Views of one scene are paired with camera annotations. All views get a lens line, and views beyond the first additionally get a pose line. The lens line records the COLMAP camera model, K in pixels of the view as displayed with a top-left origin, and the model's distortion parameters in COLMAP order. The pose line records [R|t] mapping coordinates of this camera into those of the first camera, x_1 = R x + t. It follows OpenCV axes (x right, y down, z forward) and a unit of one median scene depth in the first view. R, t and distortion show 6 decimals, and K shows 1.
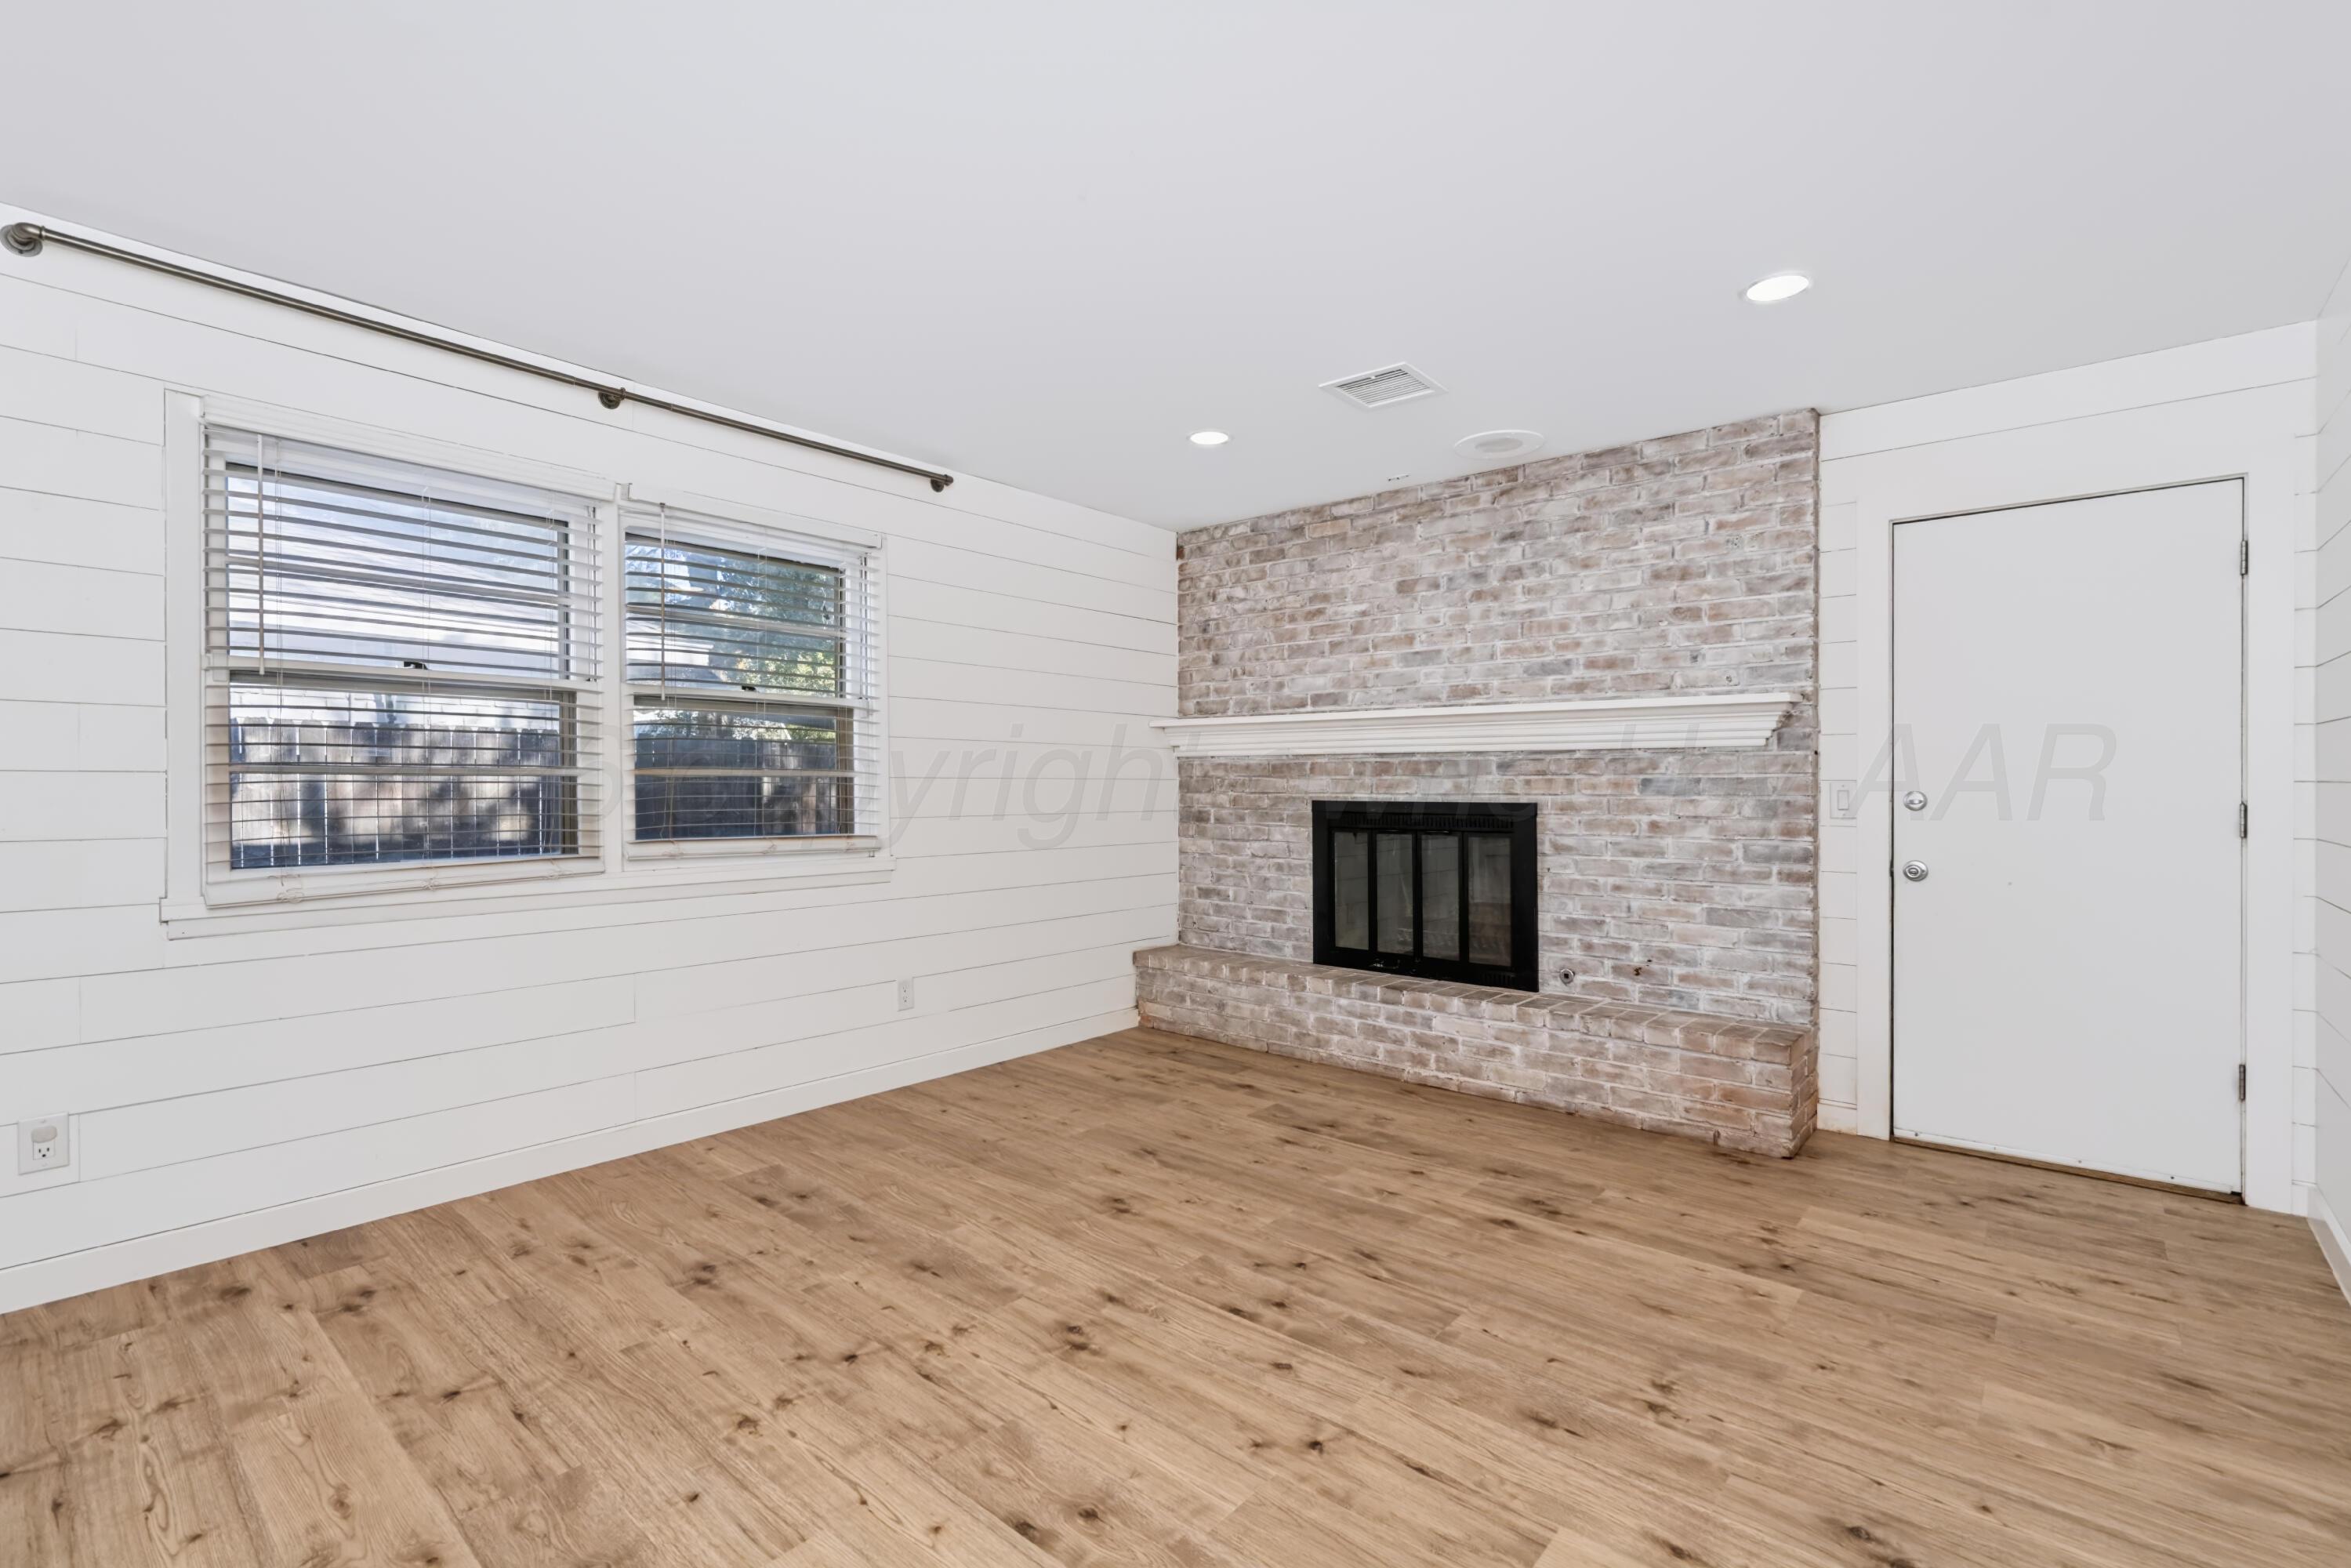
lens RADIAL K [[1060.1, 0, 1171.6], [0, 1060.1, 771.6], [0, 0, 1]] dist [-0.014948, 0.008430]
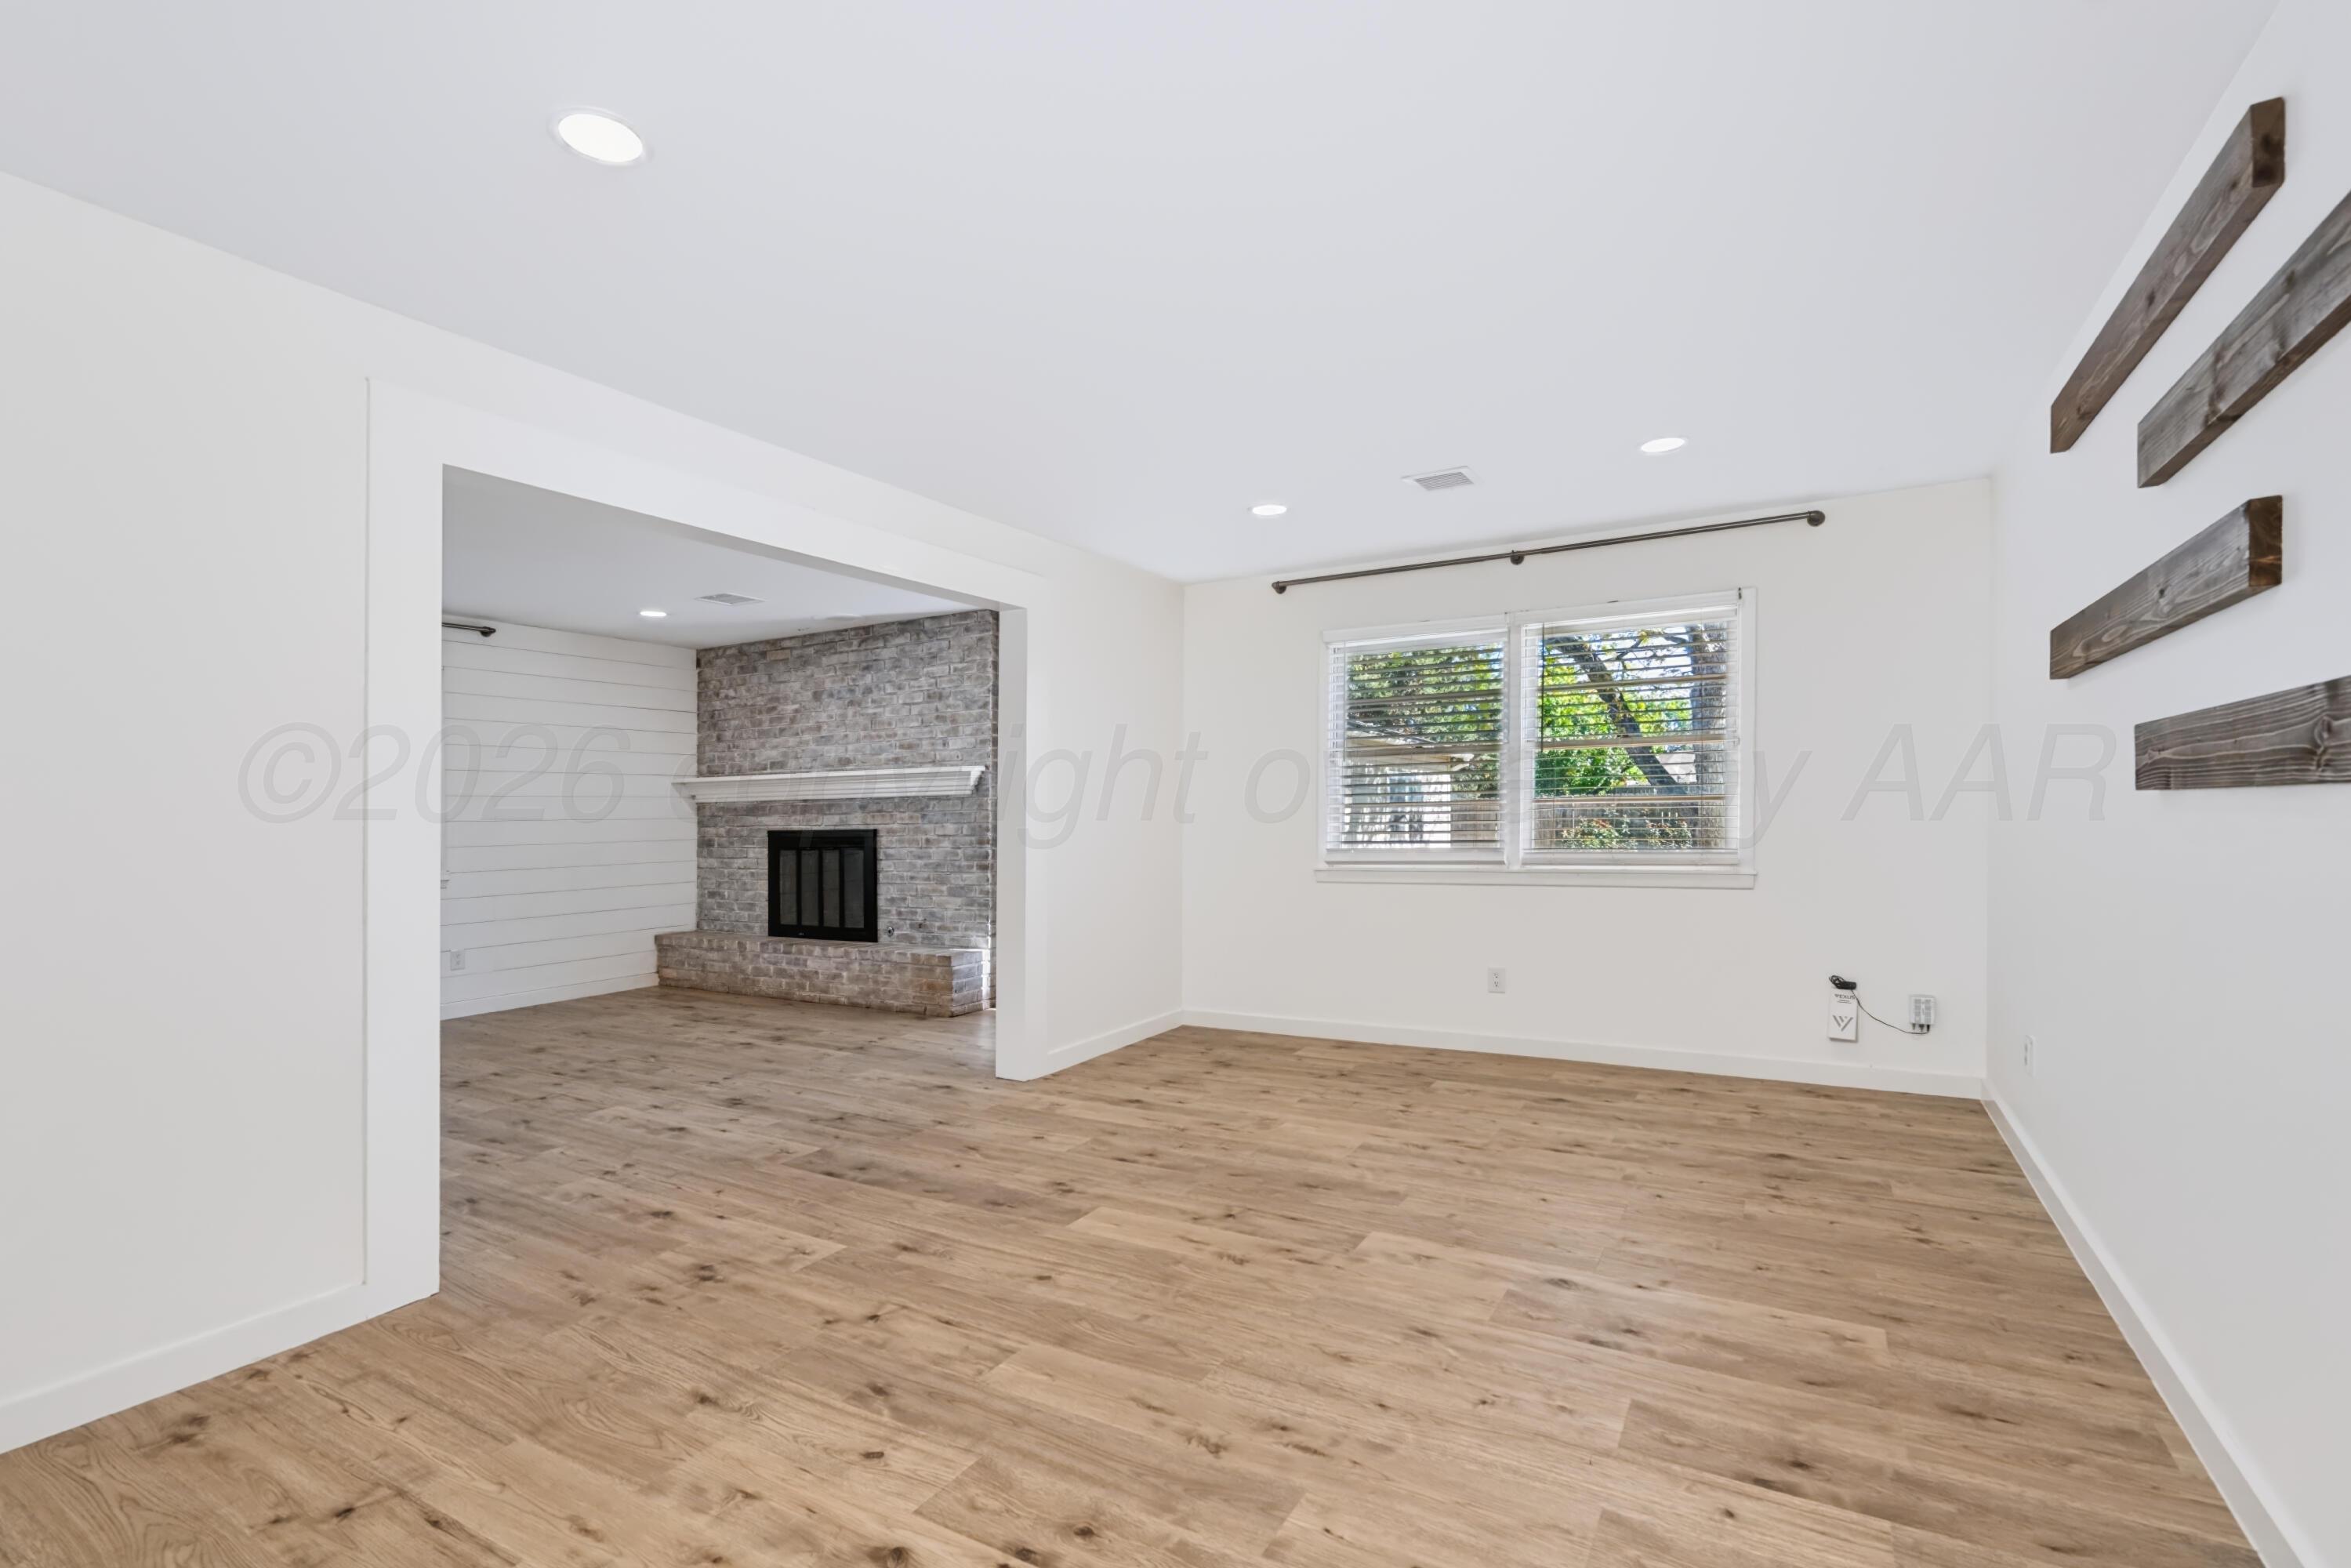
lens RADIAL K [[1070.2, 0, 1175.5], [0, 1070.2, 784.0], [0, 0, 1]] dist [-0.003055, 0.000455]
pose [[0.982668, -0.011340, 0.185026, 0.526340], [0.014825, 0.999738, -0.017464, -0.005675], [-0.184779, 0.019905, 0.982579, -0.790811]]
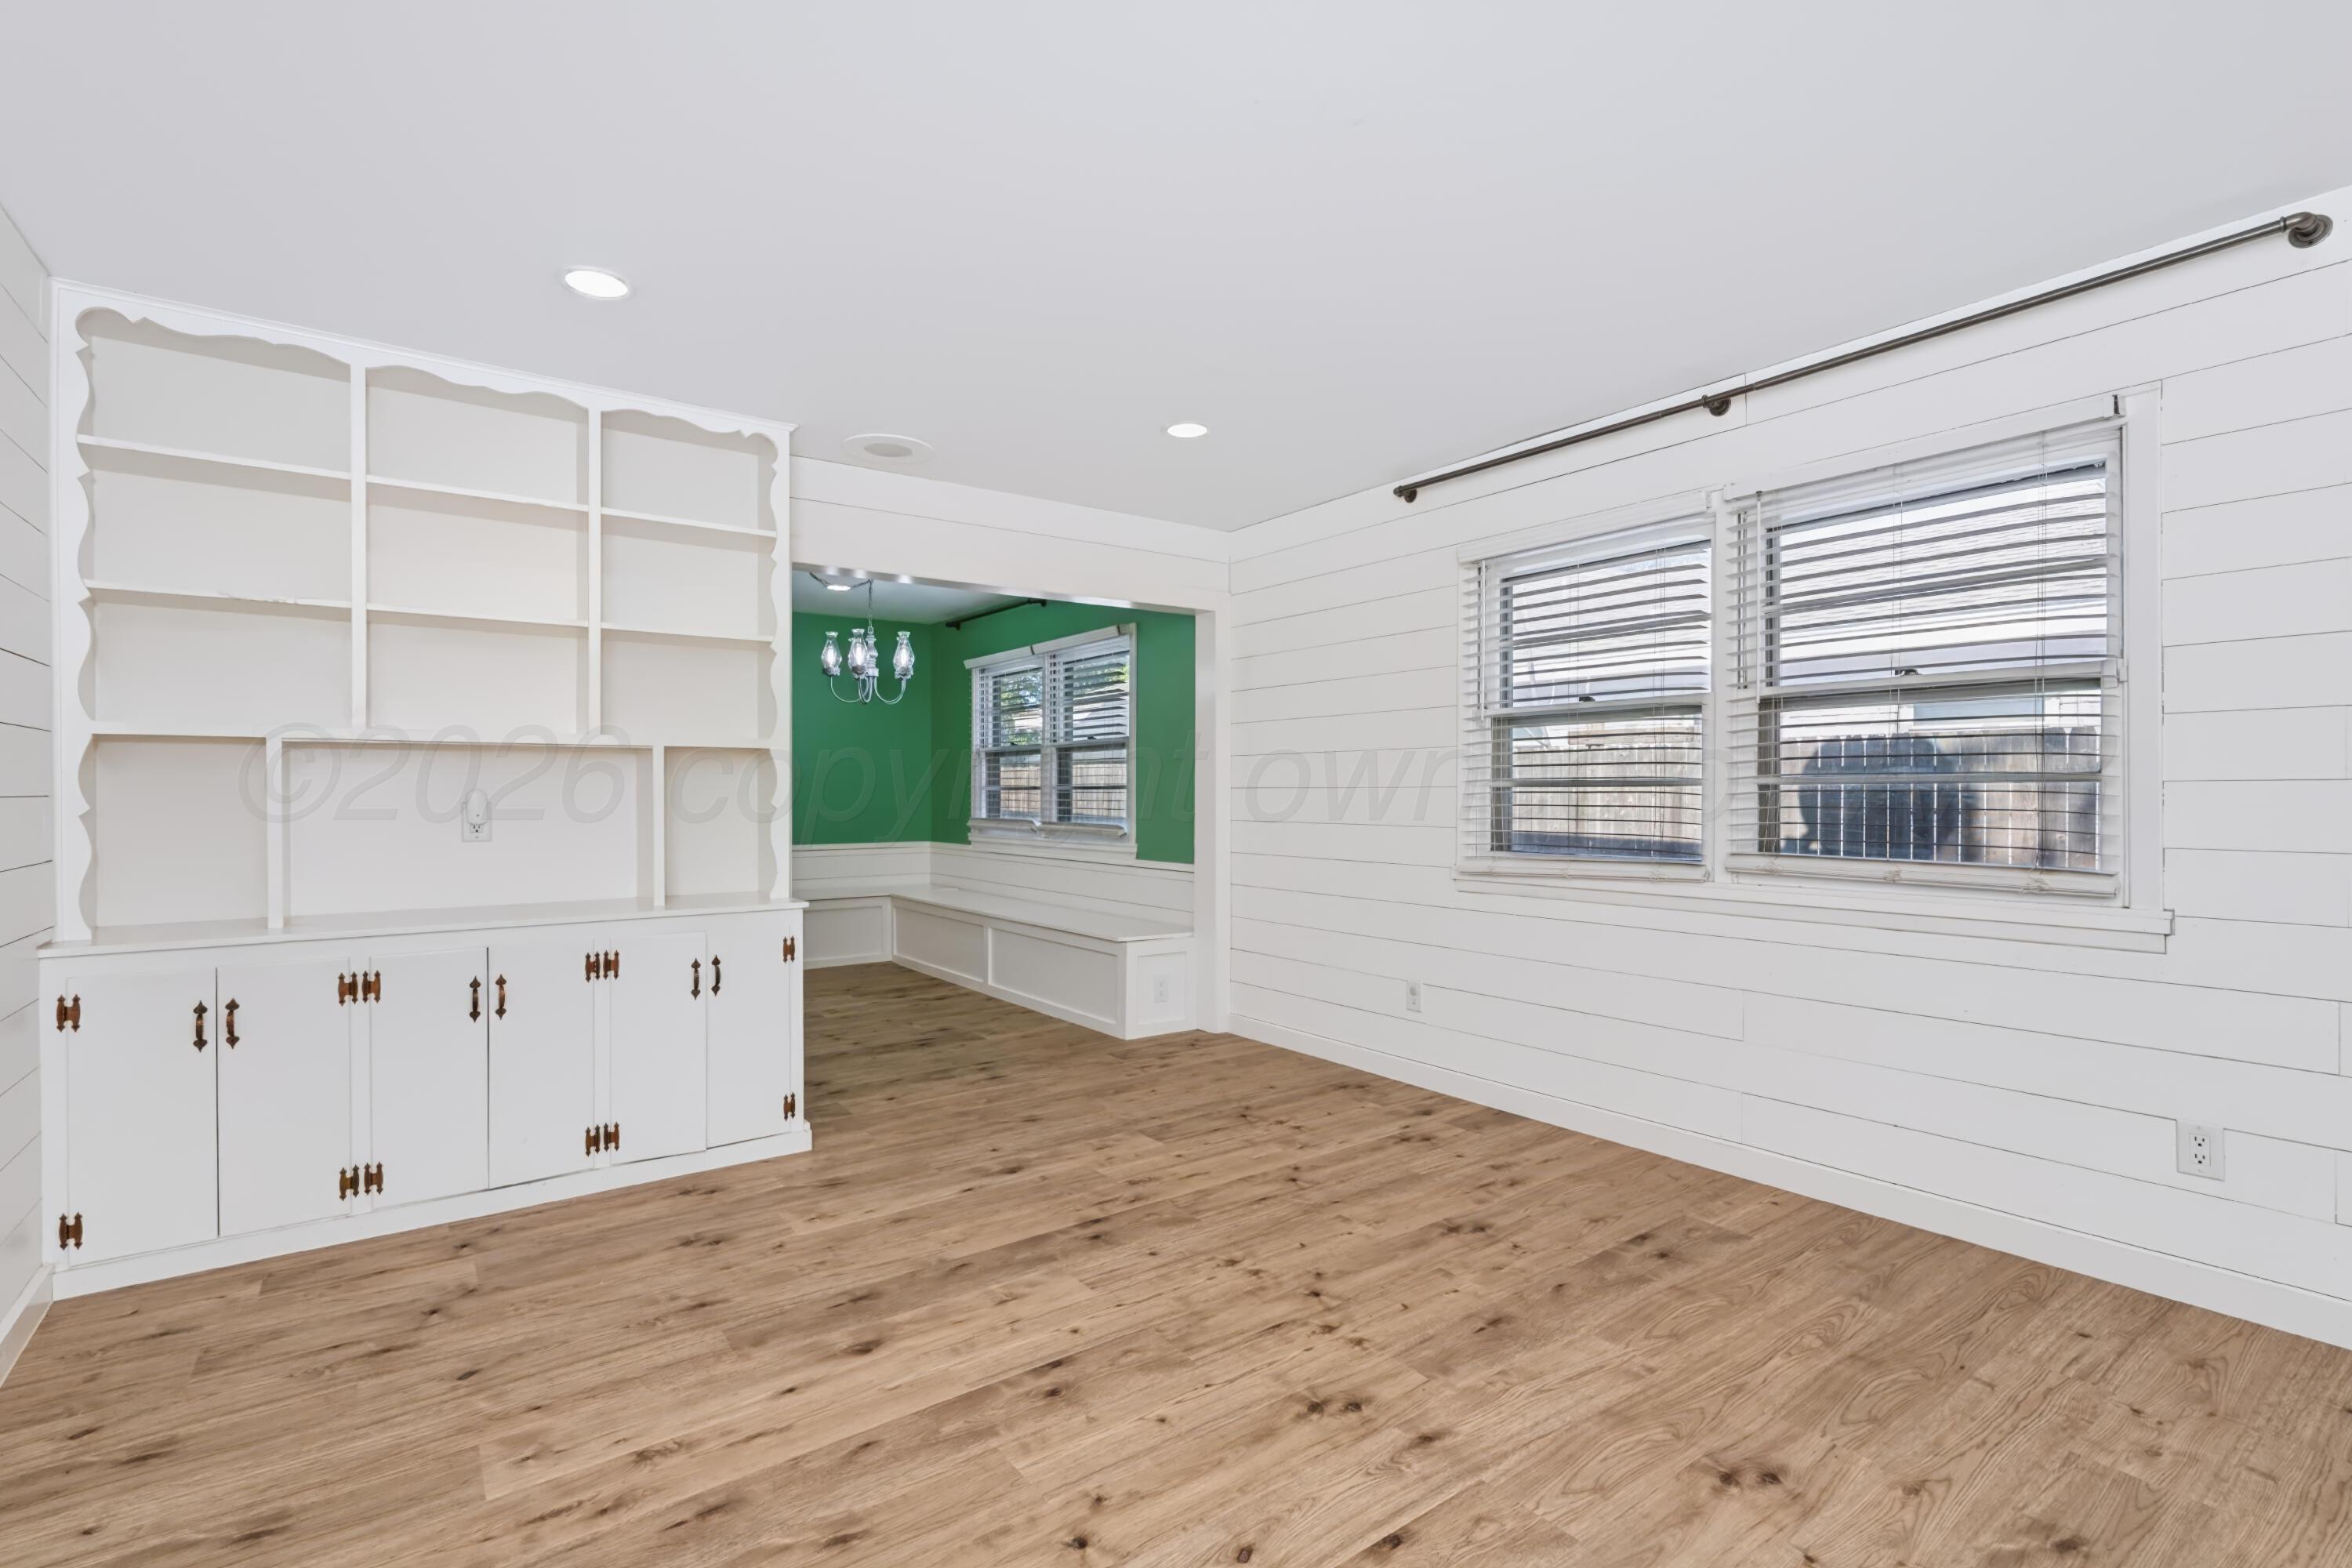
lens RADIAL K [[1061.9, 0, 1176.0], [0, 1061.9, 784.0], [0, 0, 1]] dist [-0.002157, -0.000072]
pose [[-0.220303, -0.009804, -0.975382, 0.469994], [0.014624, 0.999804, -0.013353, 0.007691], [0.975322, -0.017205, -0.220116, 0.609285]]
